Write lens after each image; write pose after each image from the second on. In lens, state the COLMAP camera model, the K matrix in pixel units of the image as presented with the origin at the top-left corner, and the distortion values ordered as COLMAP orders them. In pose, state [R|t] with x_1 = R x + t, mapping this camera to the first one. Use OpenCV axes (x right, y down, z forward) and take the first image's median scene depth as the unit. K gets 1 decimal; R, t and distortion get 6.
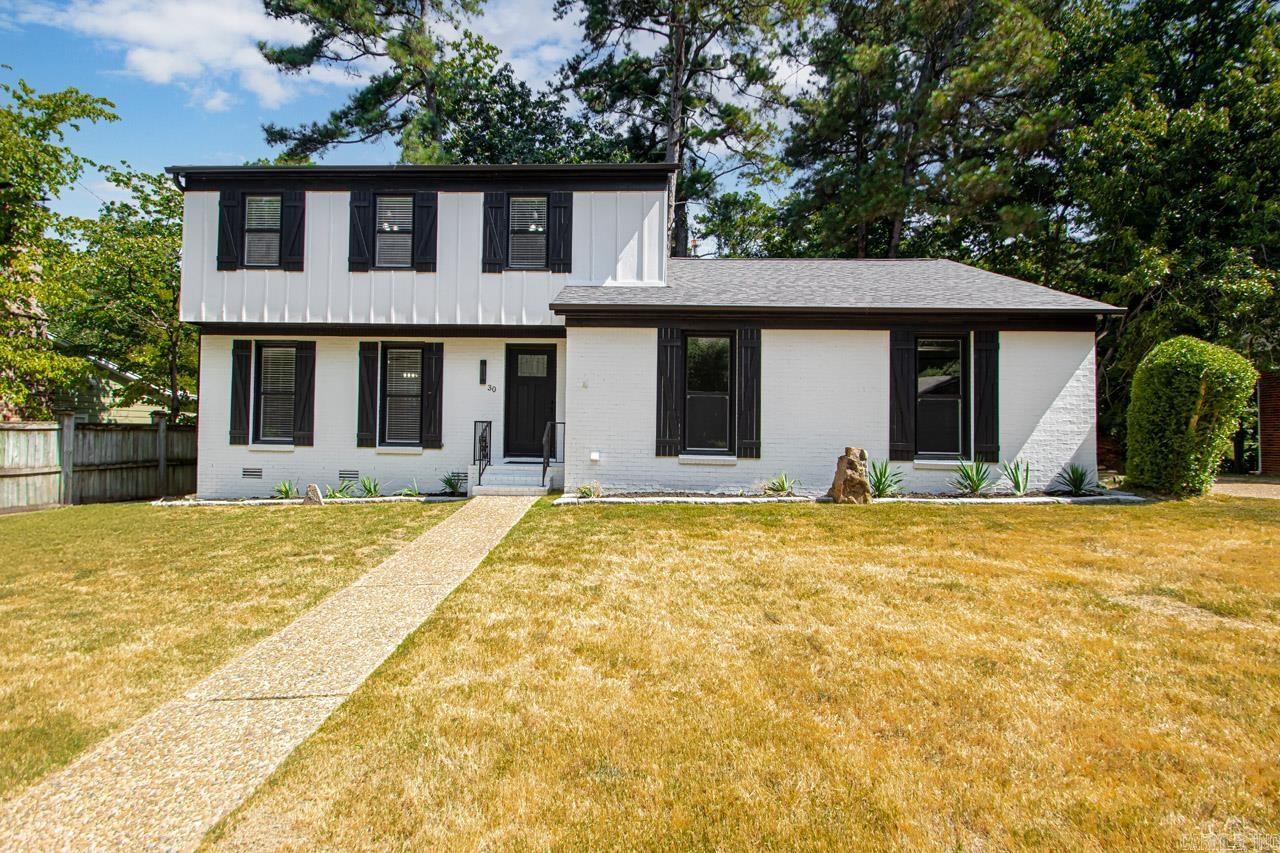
lens RADIAL K [[594.6, 0, 565.1], [0, 594.6, 433.3], [0, 0, 1]] dist [0.004402, -0.008386]
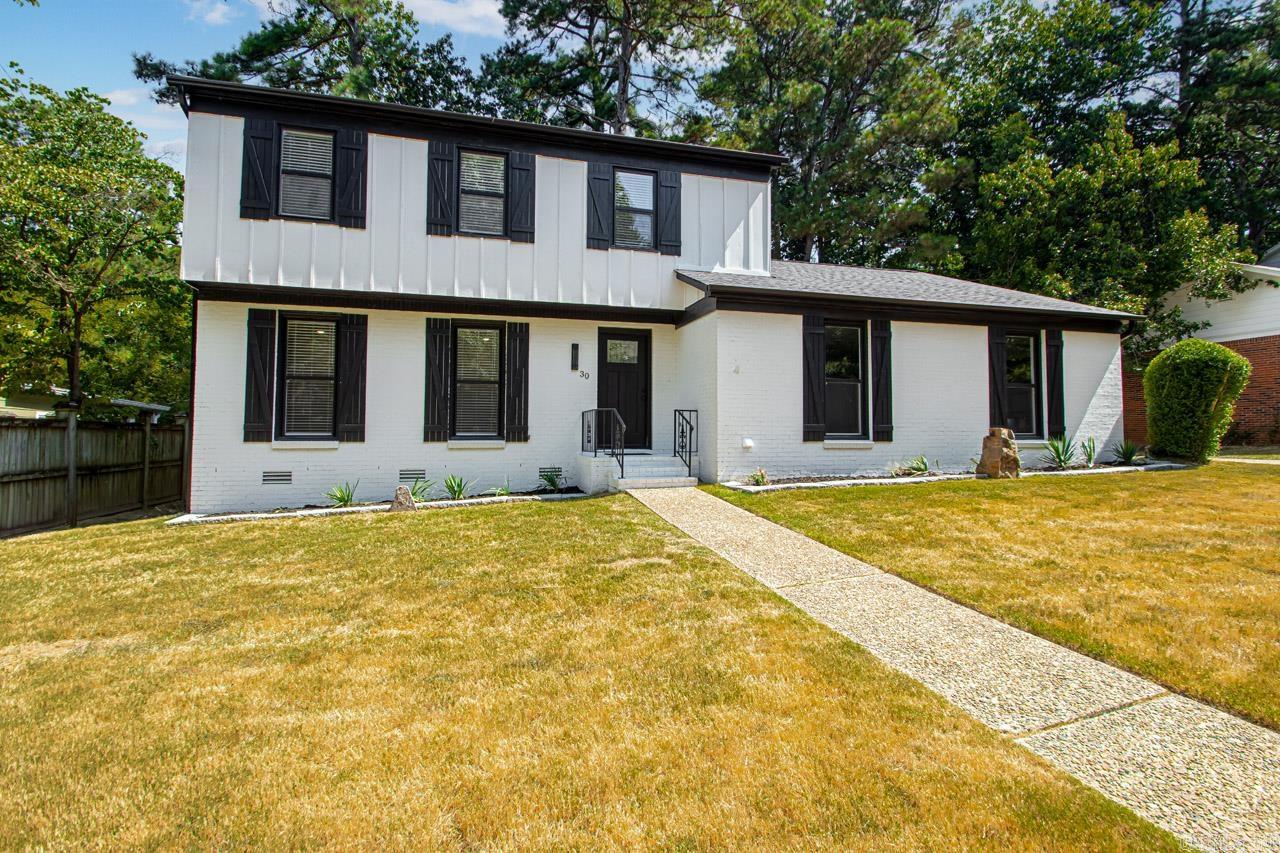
lens RADIAL K [[594.6, 0, 640.3], [0, 594.6, 421.5], [0, 0, 1]] dist [0.004402, -0.008386]
pose [[0.949260, -0.008183, 0.314387, -0.331568], [0.014468, 0.999739, -0.017662, 0.014121], [-0.314160, 0.021315, 0.949131, 0.101437]]
